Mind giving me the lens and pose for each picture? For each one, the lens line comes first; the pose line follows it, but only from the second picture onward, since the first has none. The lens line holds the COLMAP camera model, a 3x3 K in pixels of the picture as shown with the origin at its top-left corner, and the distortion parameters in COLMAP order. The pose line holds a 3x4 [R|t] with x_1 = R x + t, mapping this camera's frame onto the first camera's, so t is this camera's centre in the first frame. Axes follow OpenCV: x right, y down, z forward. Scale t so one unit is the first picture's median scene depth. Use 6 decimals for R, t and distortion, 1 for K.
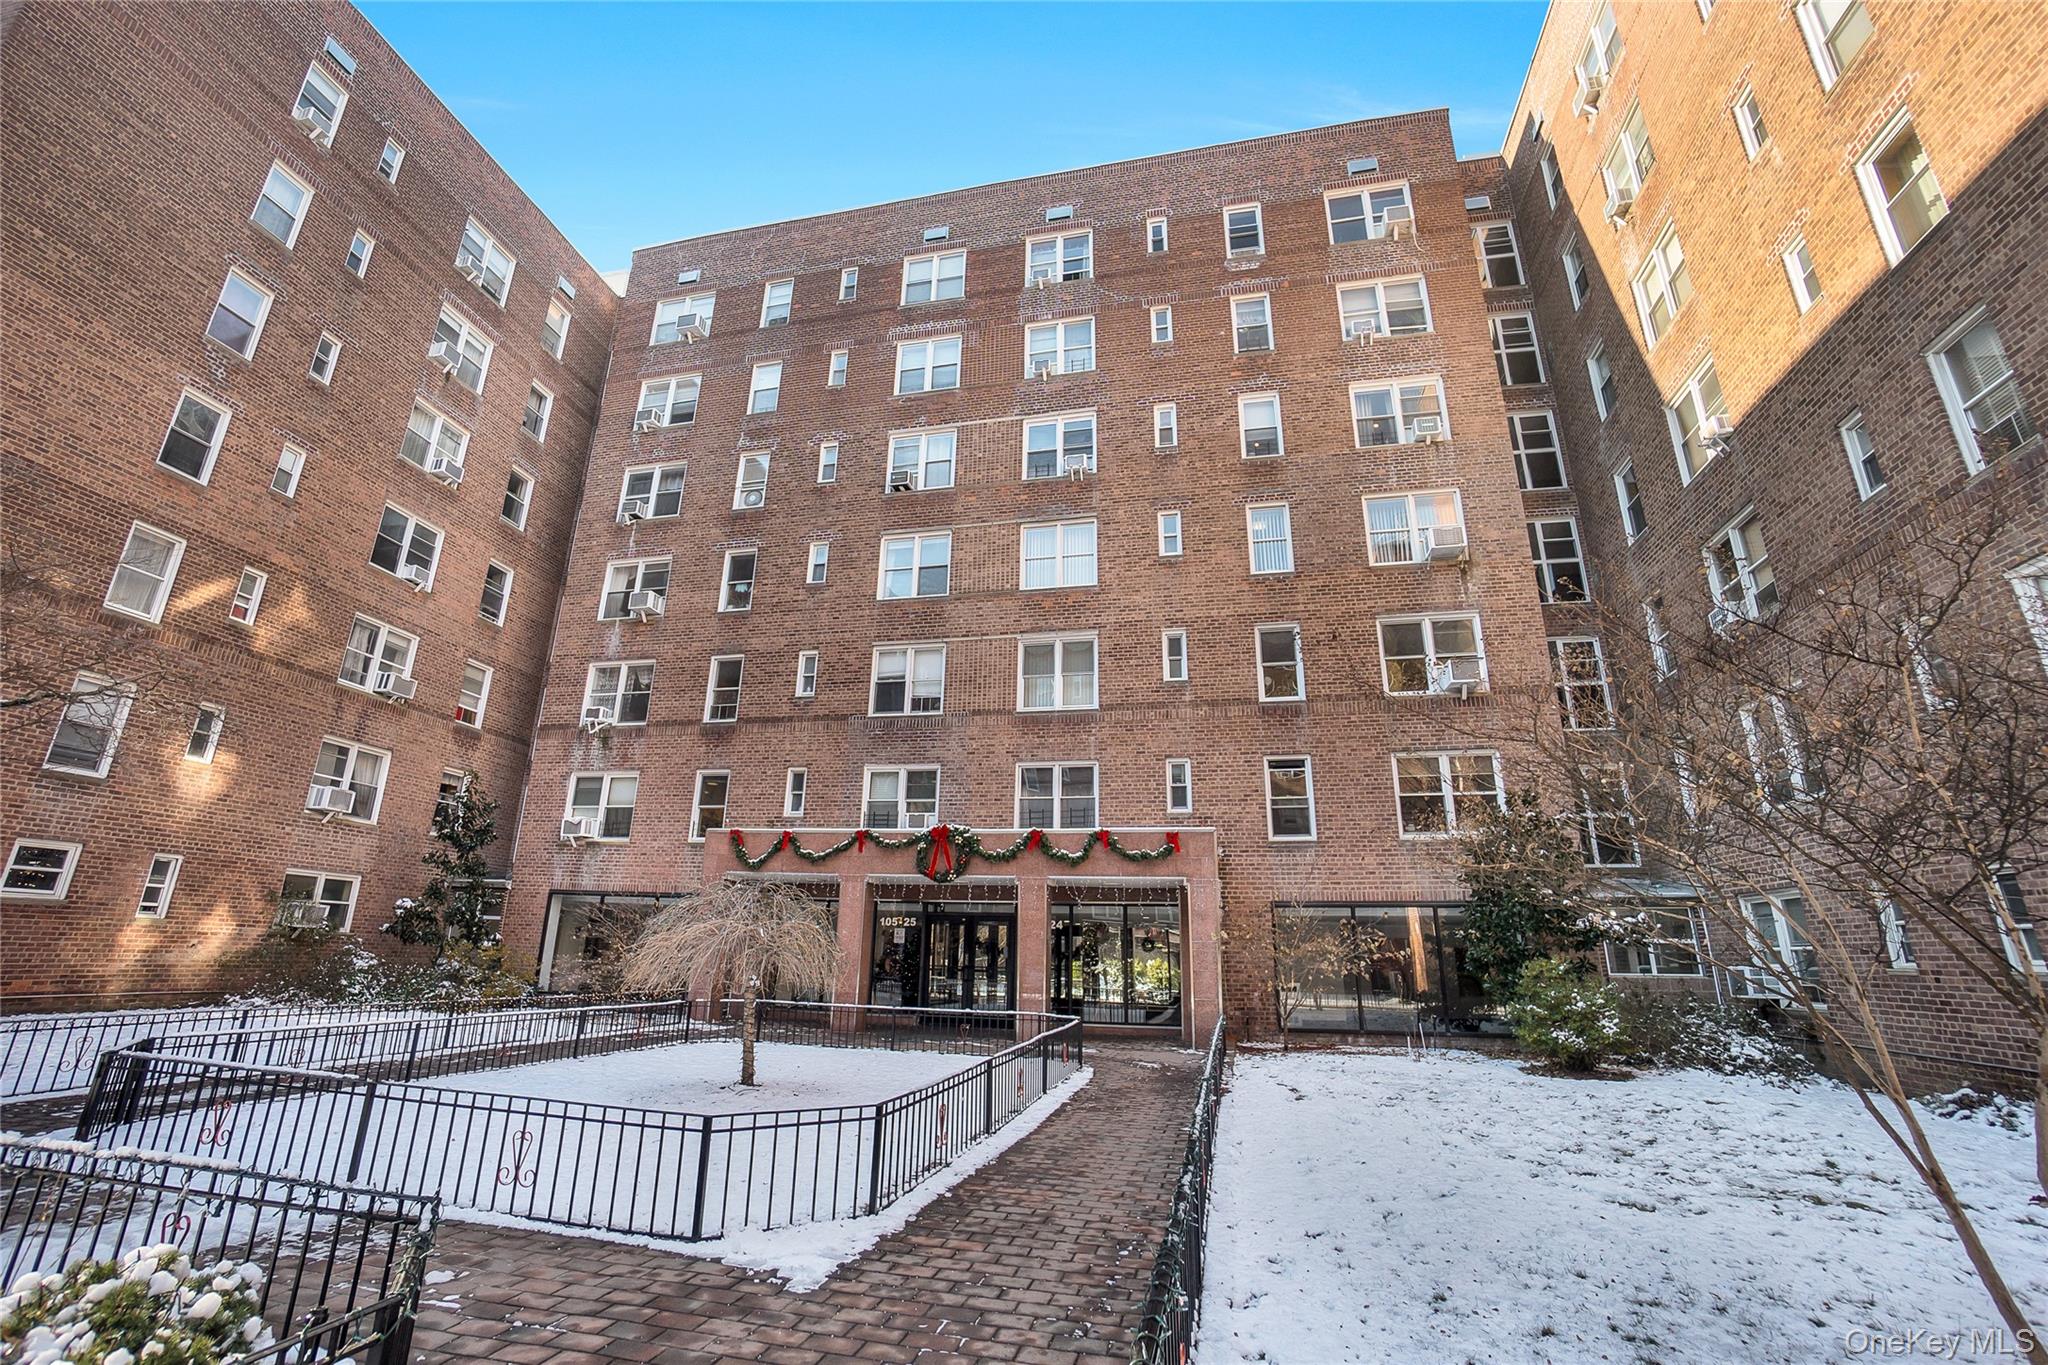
lens RADIAL K [[904.2, 0, 990.9], [0, 904.2, 667.4], [0, 0, 1]] dist [-0.070470, 0.026034]
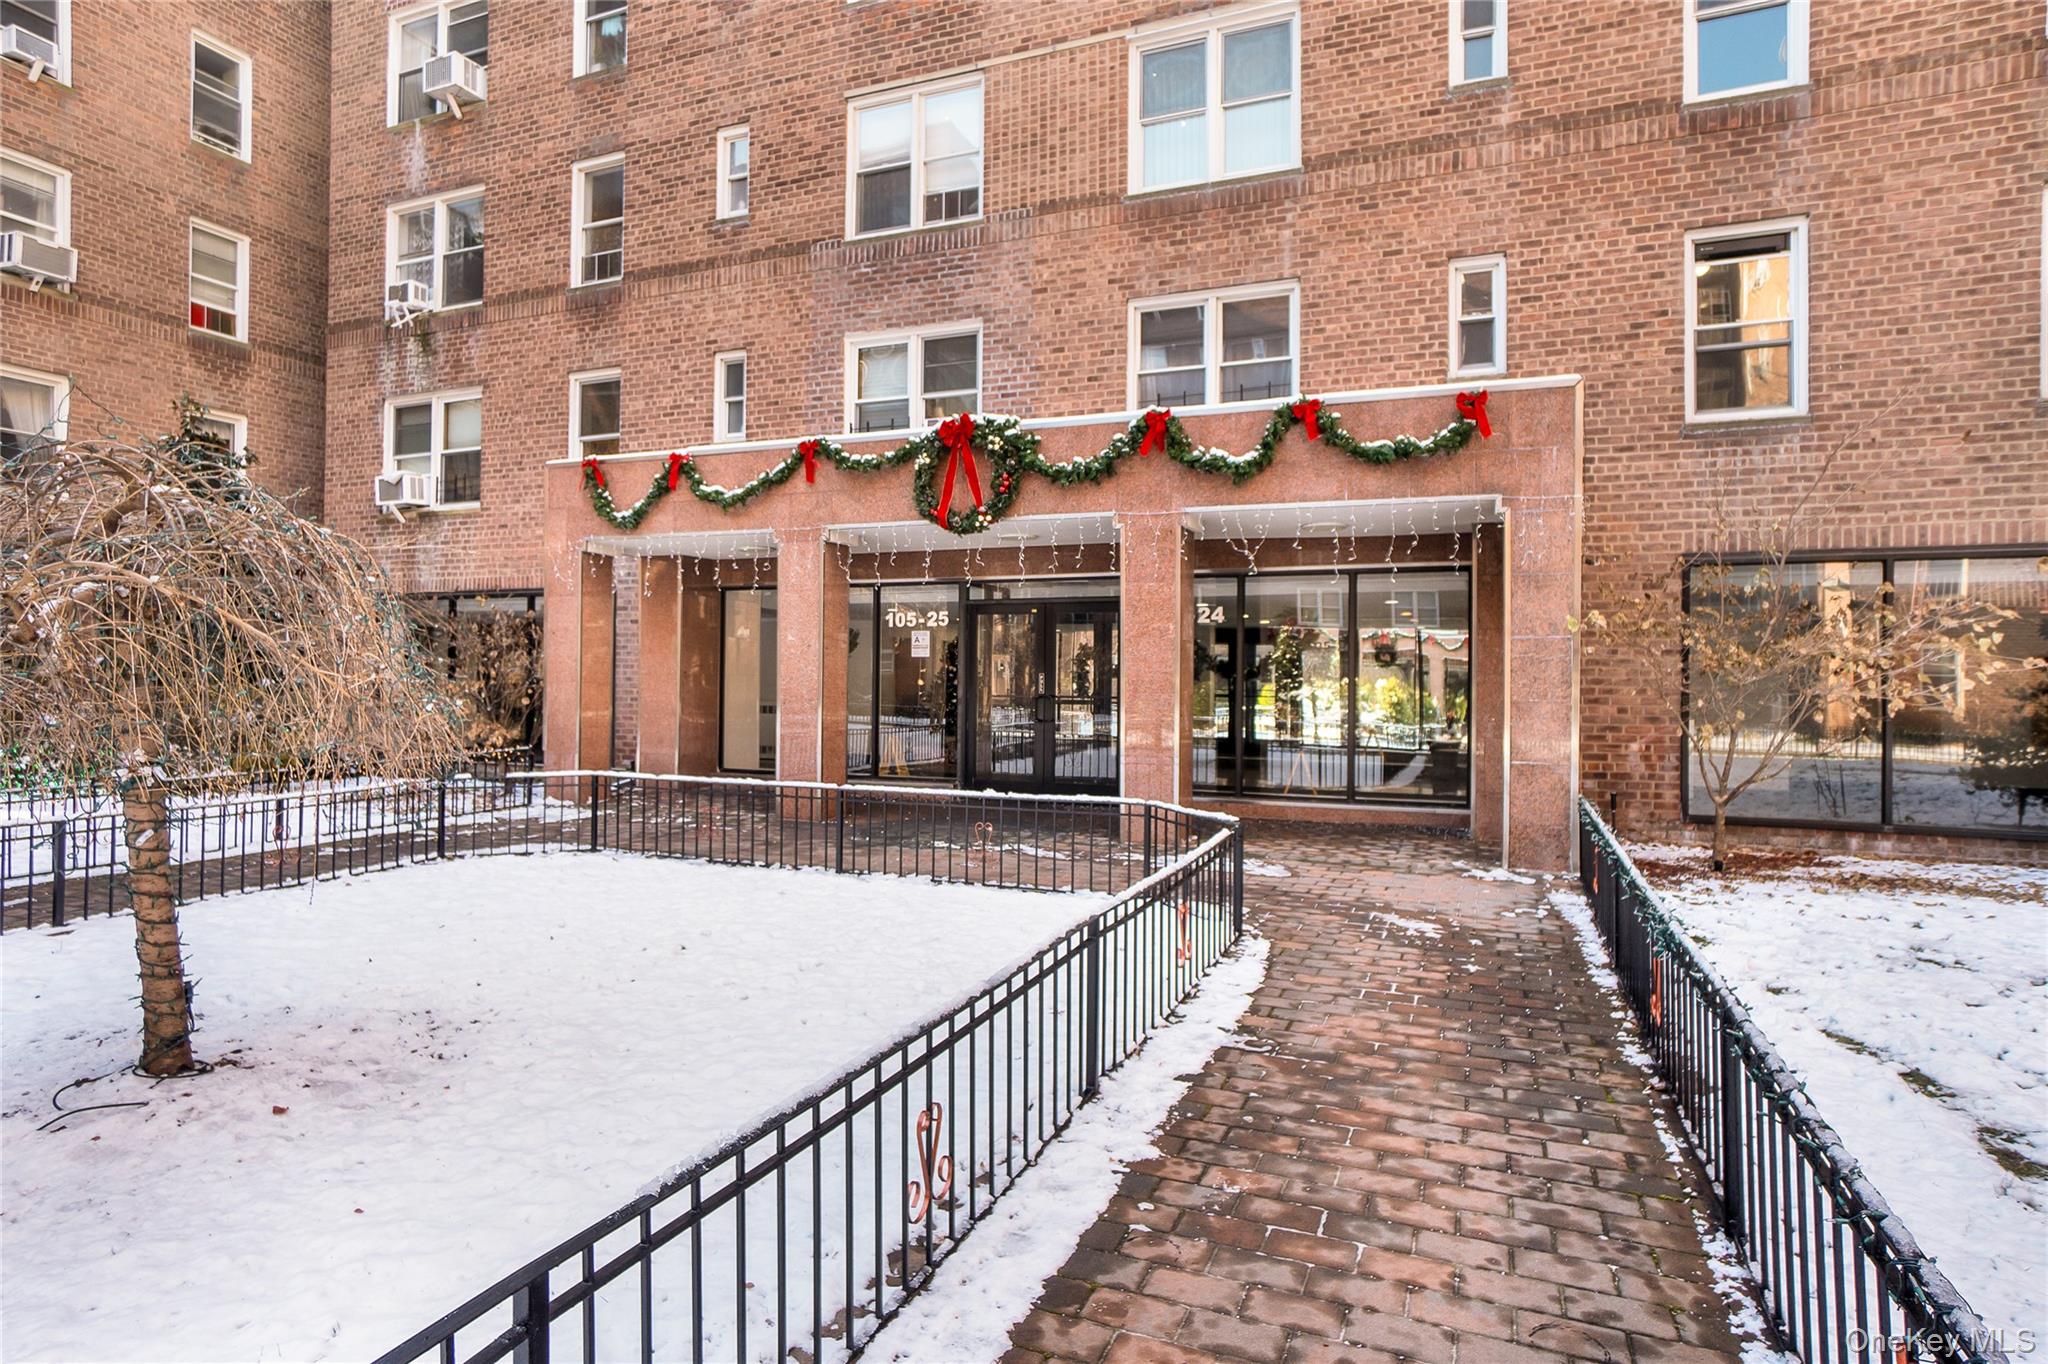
lens RADIAL K [[1154.8, 0, 968.1], [0, 1154.8, 672.2], [0, 0, 1]] dist [-0.029376, 0.002424]
pose [[0.984942, -0.020021, -0.171720, 0.043568], [0.070565, 0.953322, 0.293594, 0.103799], [0.157826, -0.301291, 0.940380, 0.317539]]
